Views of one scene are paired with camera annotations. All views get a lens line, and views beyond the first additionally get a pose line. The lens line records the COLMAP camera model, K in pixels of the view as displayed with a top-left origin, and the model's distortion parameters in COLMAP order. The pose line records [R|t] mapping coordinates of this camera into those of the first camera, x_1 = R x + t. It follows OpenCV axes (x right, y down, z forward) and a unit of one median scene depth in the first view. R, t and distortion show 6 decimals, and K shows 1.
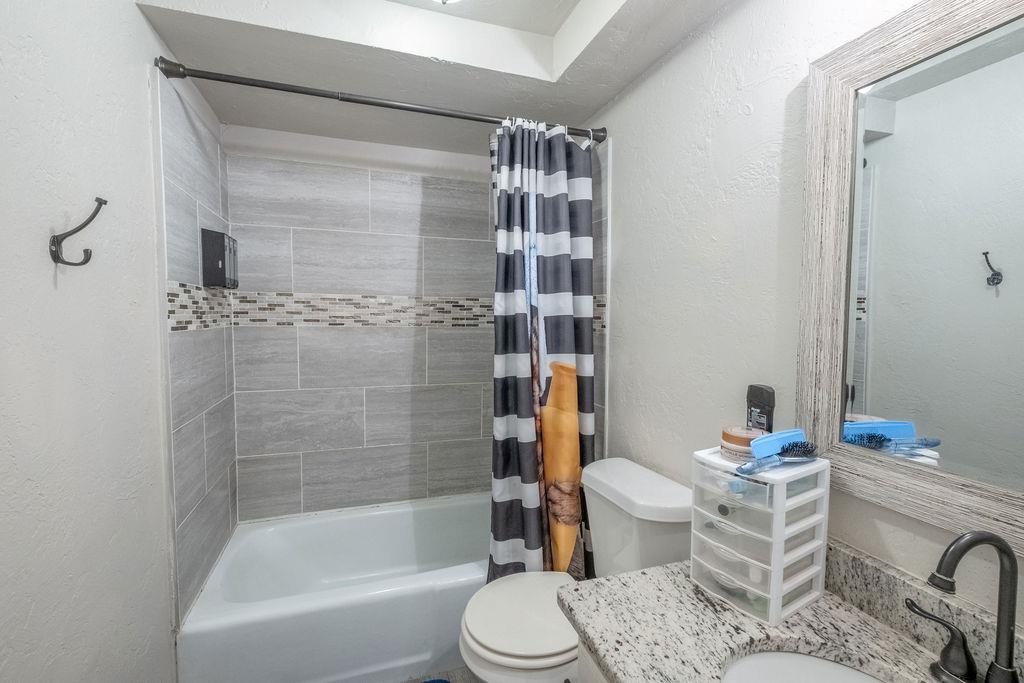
lens RADIAL K [[474.6, 0, 512.0], [0, 474.6, 341.5], [0, 0, 1]] dist [0.000261, -0.000079]
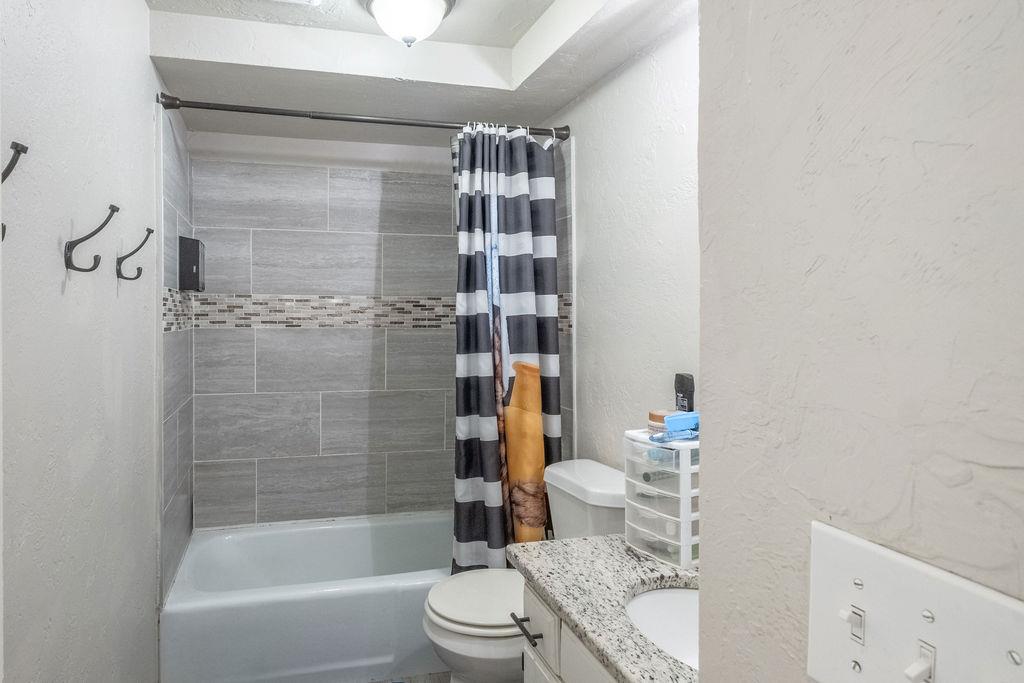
lens RADIAL K [[645.7, 0, 513.5], [0, 645.7, 310.7], [0, 0, 1]] dist [0.001186, 0.000529]
pose [[0.999226, -0.007560, 0.038605, 0.030192], [0.009964, 0.997997, -0.062477, 0.020859], [-0.038055, 0.062813, 0.997300, -0.358388]]
